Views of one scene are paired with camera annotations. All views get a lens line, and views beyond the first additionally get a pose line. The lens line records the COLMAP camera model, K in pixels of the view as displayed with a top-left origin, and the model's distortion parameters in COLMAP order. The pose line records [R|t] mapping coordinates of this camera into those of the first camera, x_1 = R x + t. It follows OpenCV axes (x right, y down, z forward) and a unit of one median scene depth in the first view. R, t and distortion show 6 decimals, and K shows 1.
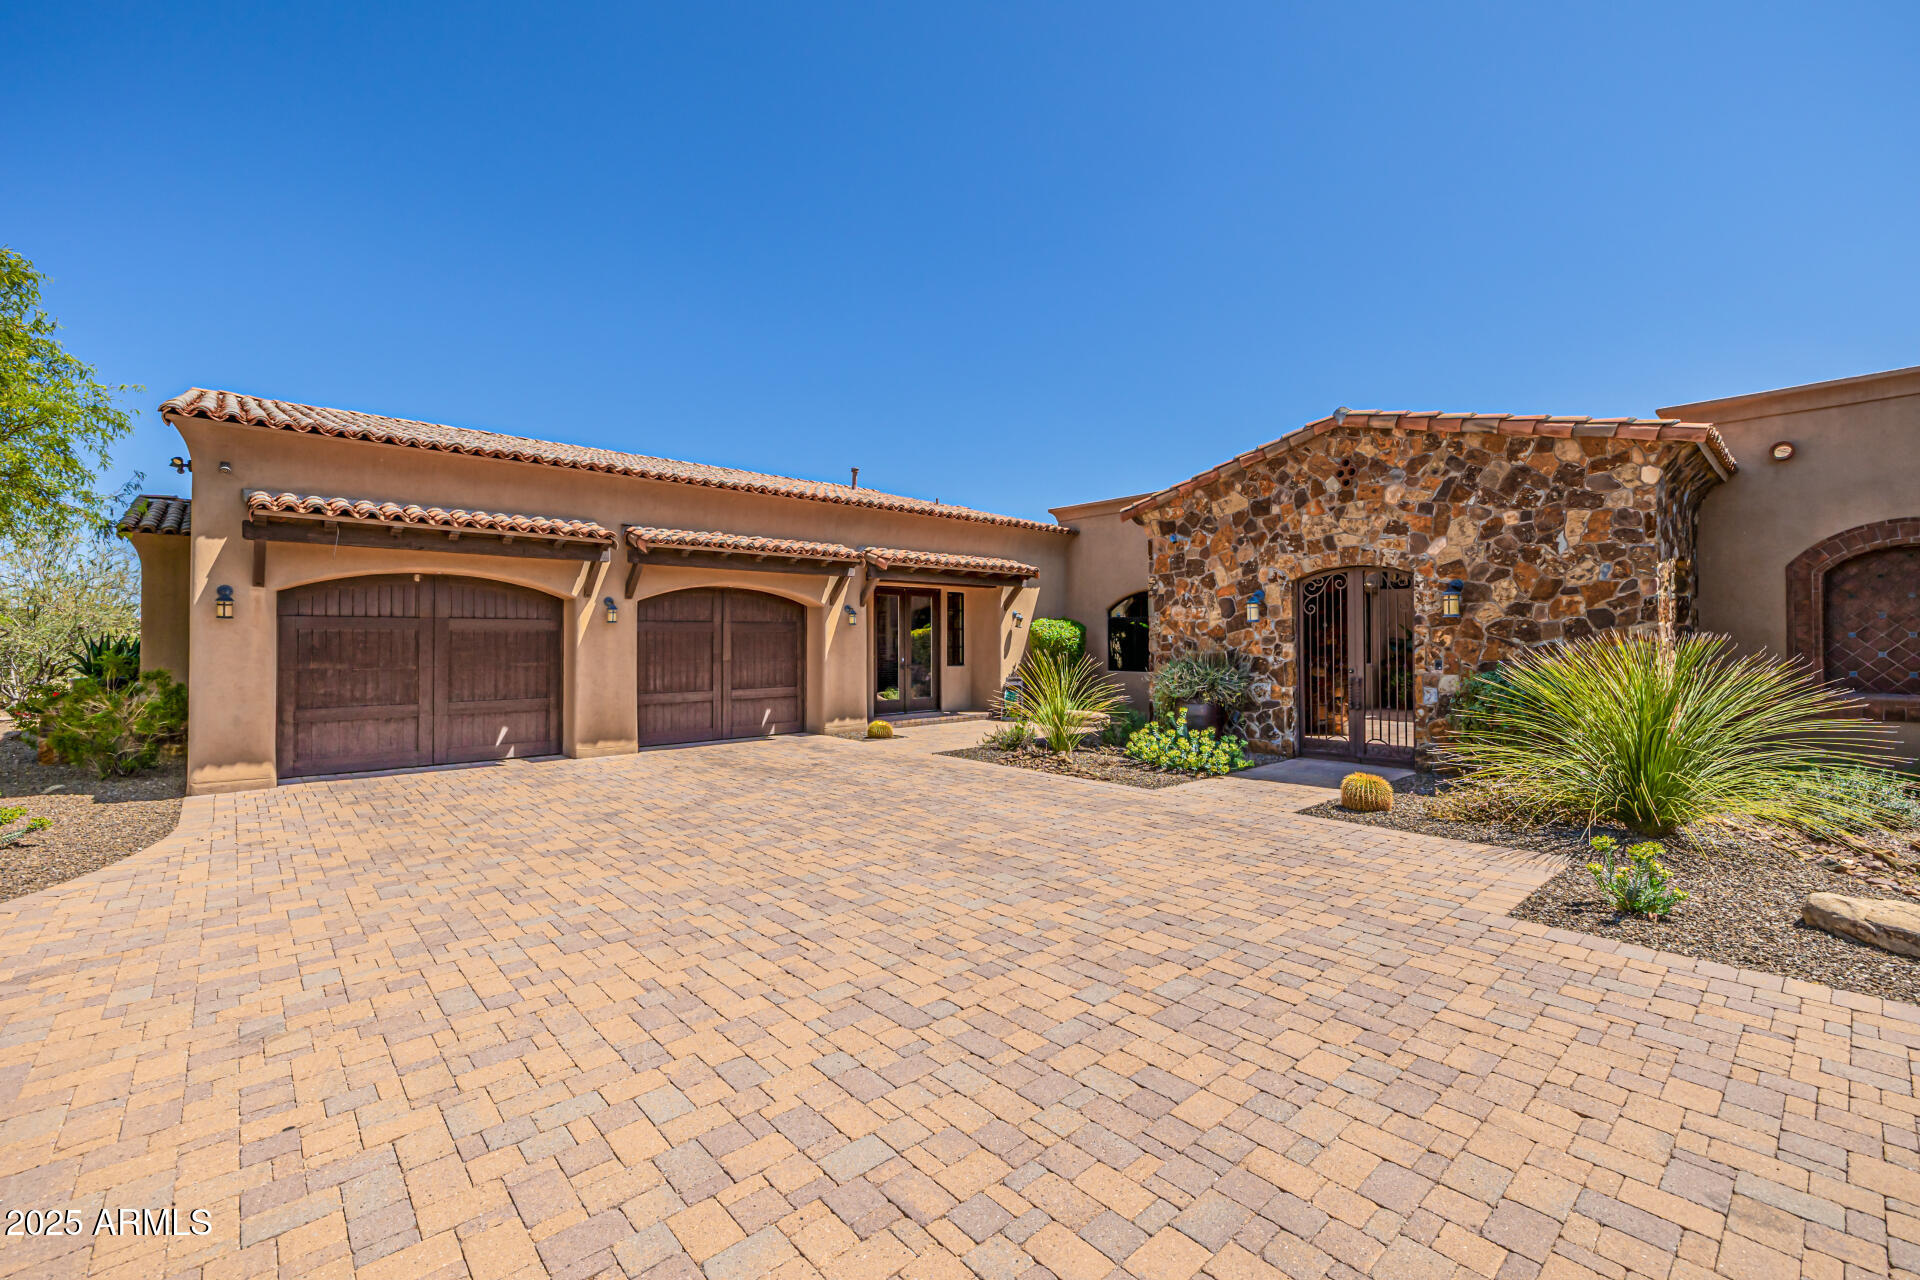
lens RADIAL K [[809.7, 0, 959.1], [0, 809.7, 631.9], [0, 0, 1]] dist [0.001116, 0.000103]
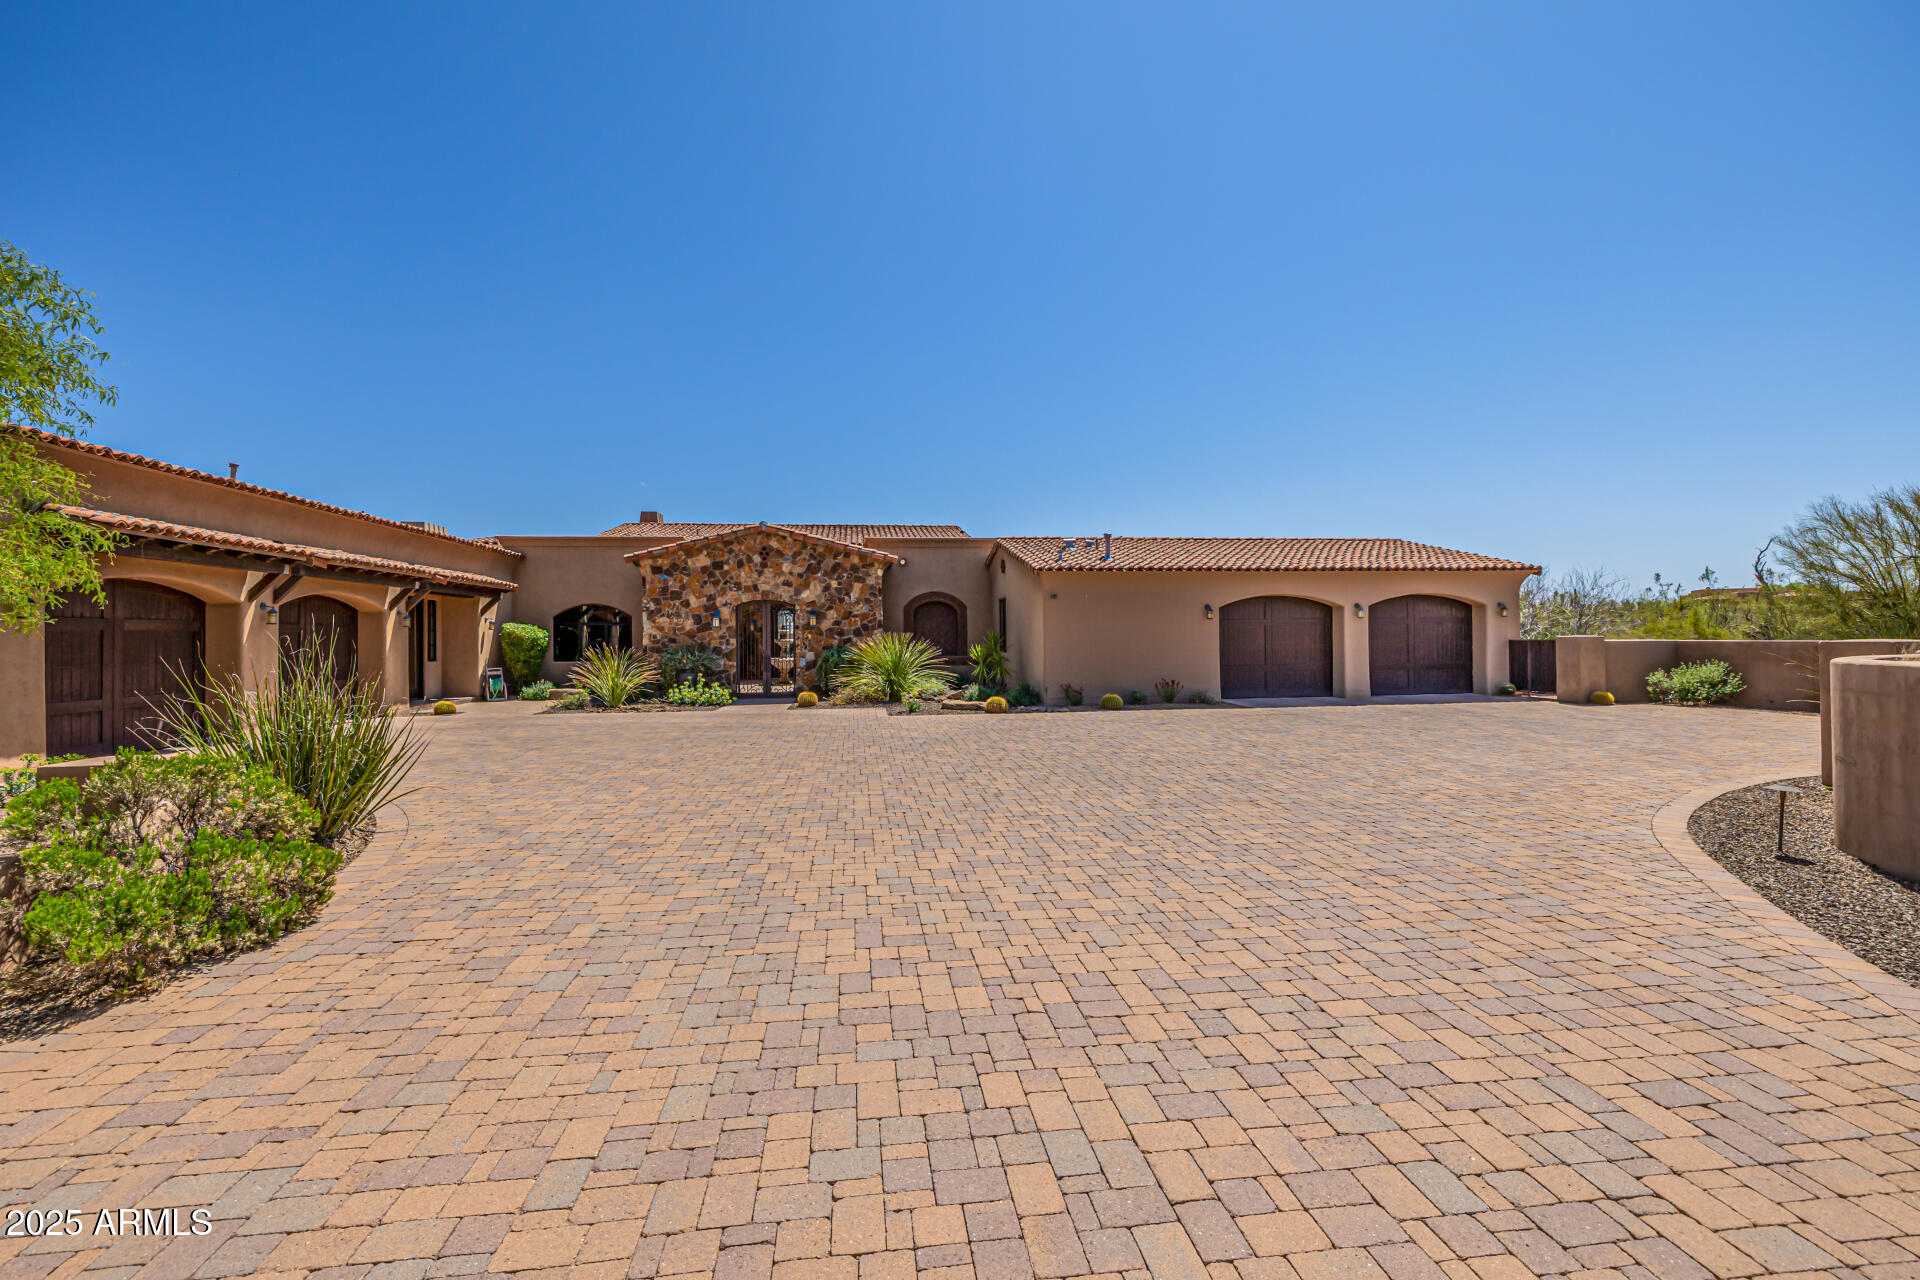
lens RADIAL K [[809.7, 0, 959.1], [0, 809.7, 631.9], [0, 0, 1]] dist [0.001116, 0.000103]
pose [[0.566822, 0.001970, 0.823838, -0.941890], [0.000516, 0.999996, -0.002746, 0.003884], [-0.823840, 0.001981, 0.566819, -0.562546]]
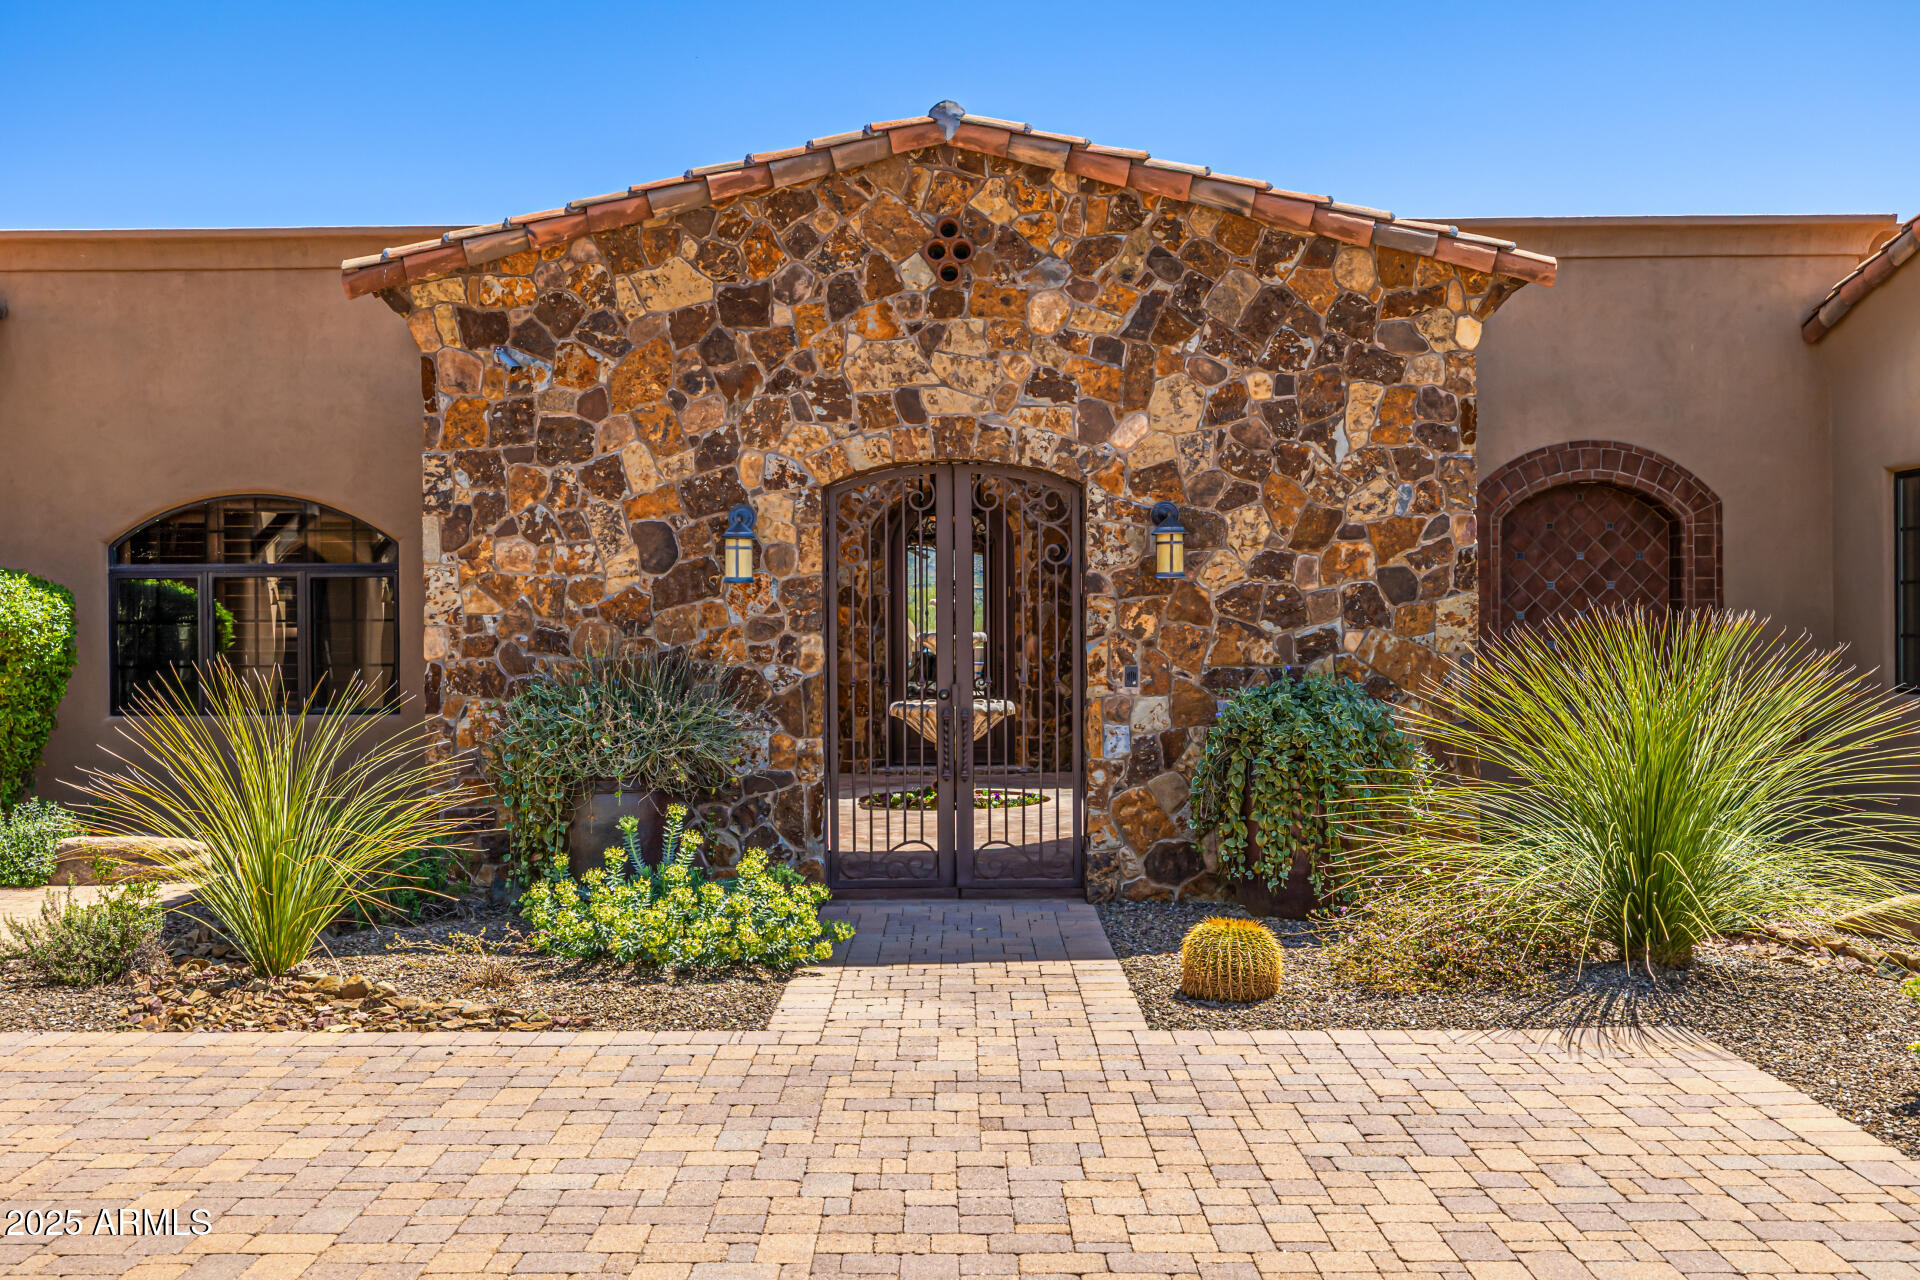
lens RADIAL K [[1872.0, 0, 953.8], [0, 1872.0, 634.5], [0, 0, 1]] dist [-0.002078, -0.000454]
pose [[0.670472, -0.006436, 0.741907, -0.297496], [-0.003223, 0.999928, 0.011587, 0.002830], [-0.741928, -0.010160, 0.670403, 0.316509]]
